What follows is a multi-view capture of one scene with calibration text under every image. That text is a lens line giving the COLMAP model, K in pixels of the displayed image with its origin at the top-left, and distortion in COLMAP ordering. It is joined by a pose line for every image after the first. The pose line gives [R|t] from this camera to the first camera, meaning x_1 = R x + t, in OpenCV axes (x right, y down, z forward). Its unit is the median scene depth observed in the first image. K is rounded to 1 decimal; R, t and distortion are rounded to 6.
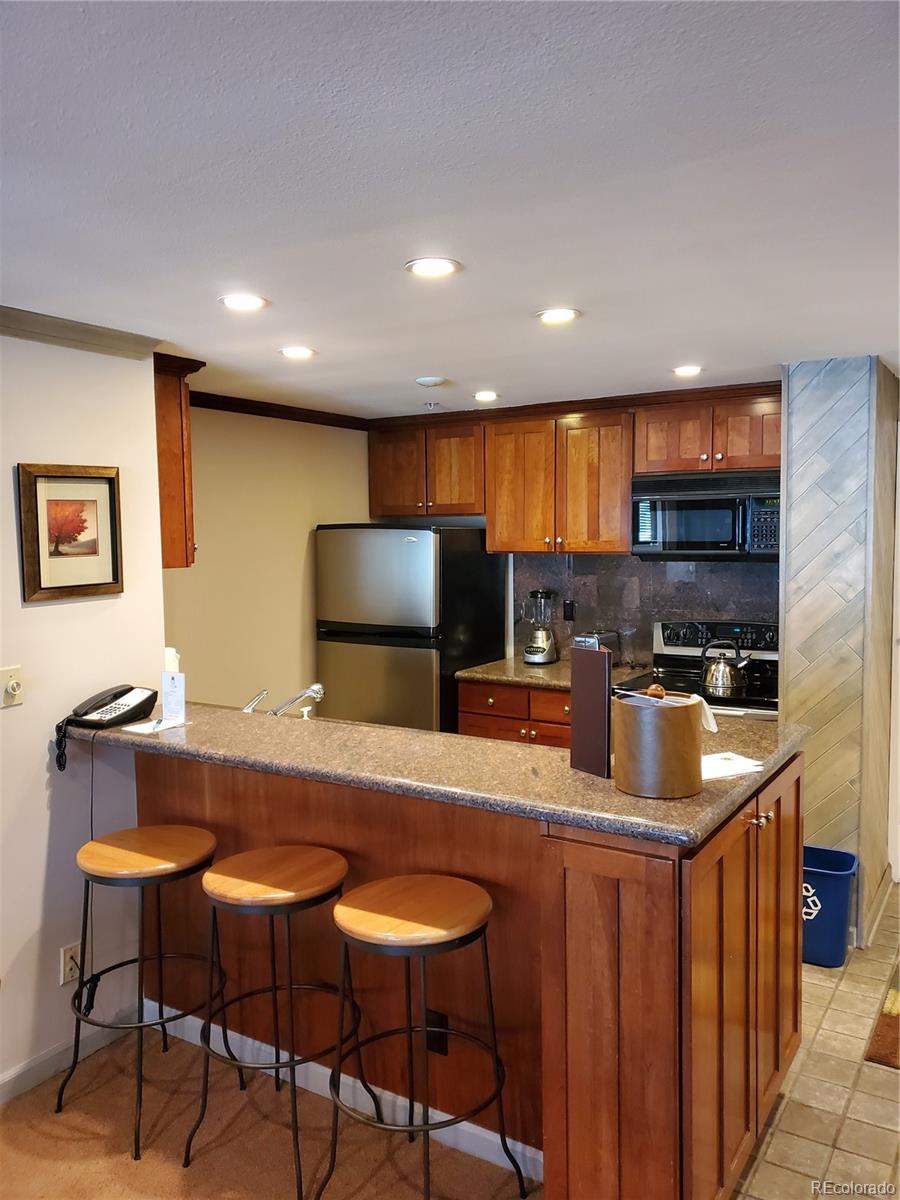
lens RADIAL K [[914.0, 0, 450.2], [0, 914.0, 600.4], [0, 0, 1]] dist [-0.000396, -0.000223]
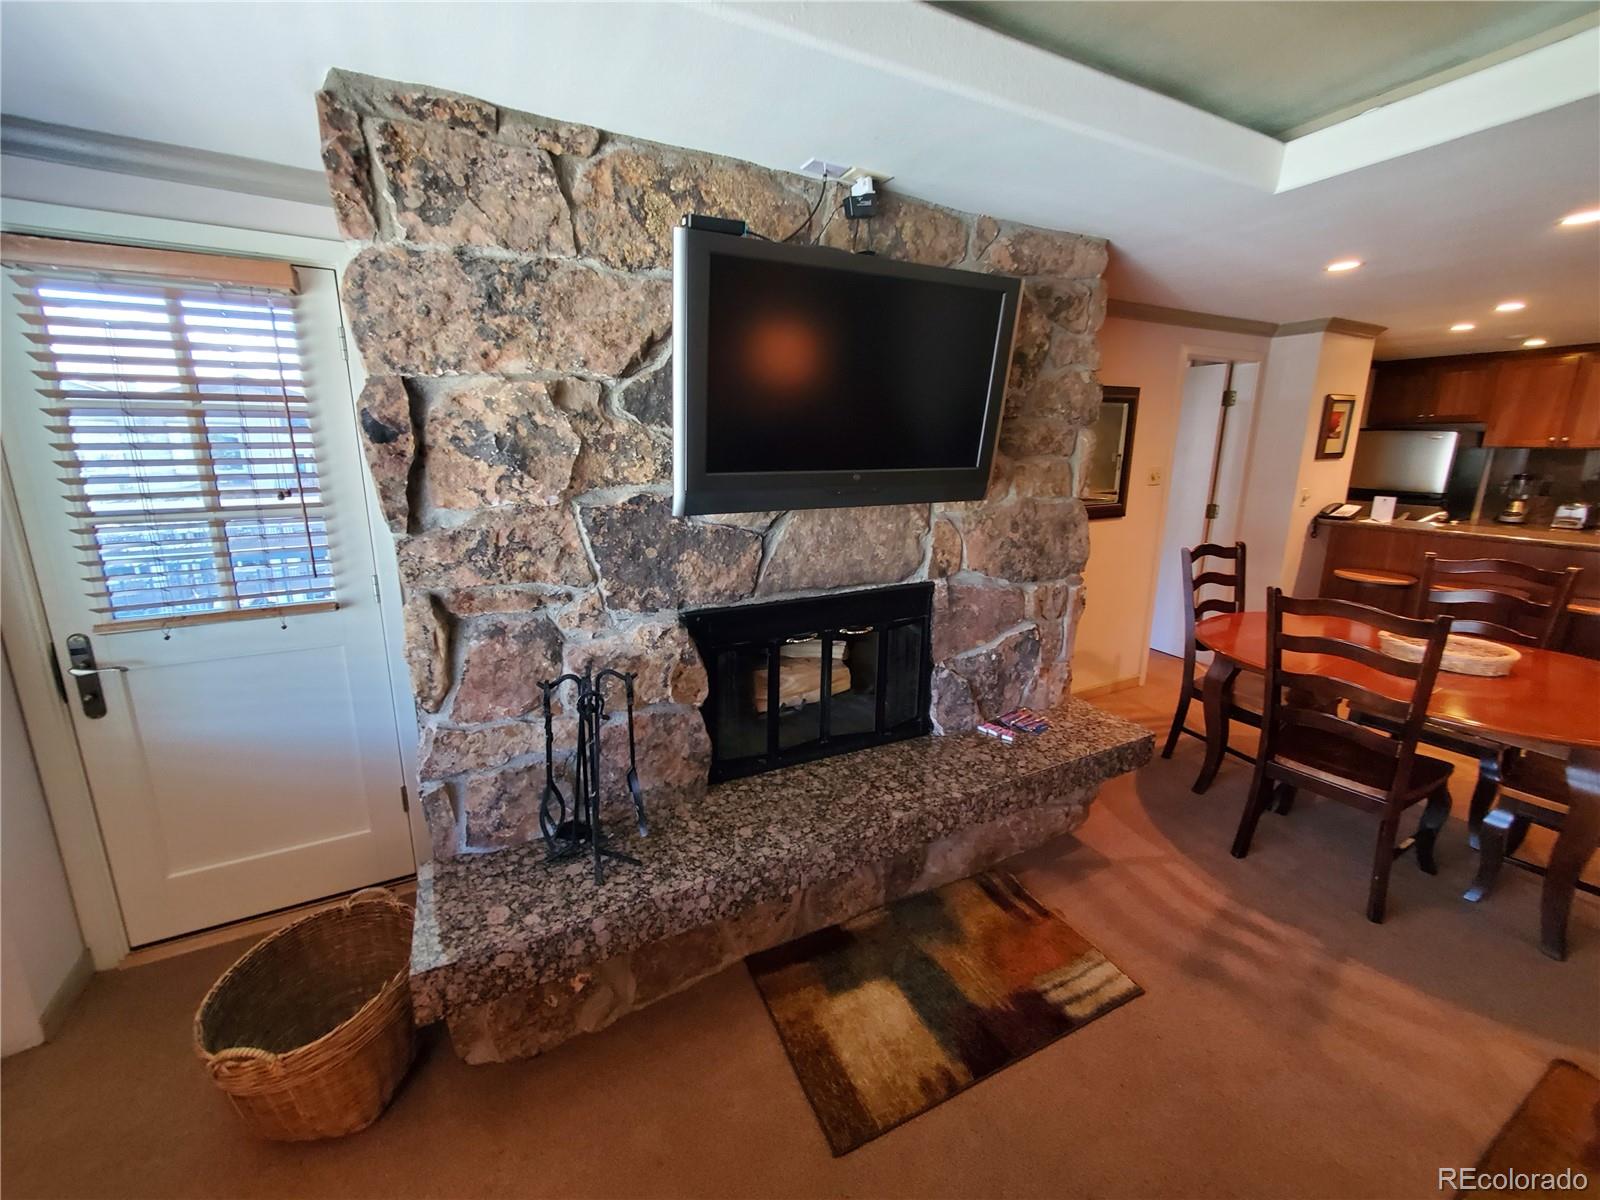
lens RADIAL K [[644.9, 0, 797.9], [0, 644.9, 591.2], [0, 0, 1]] dist [-0.000350, -0.000065]
pose [[0.863343, 0.130551, -0.487438, -0.687793], [-0.052063, 0.983844, 0.171290, 0.104382], [0.501925, -0.122505, 0.856191, -0.929932]]
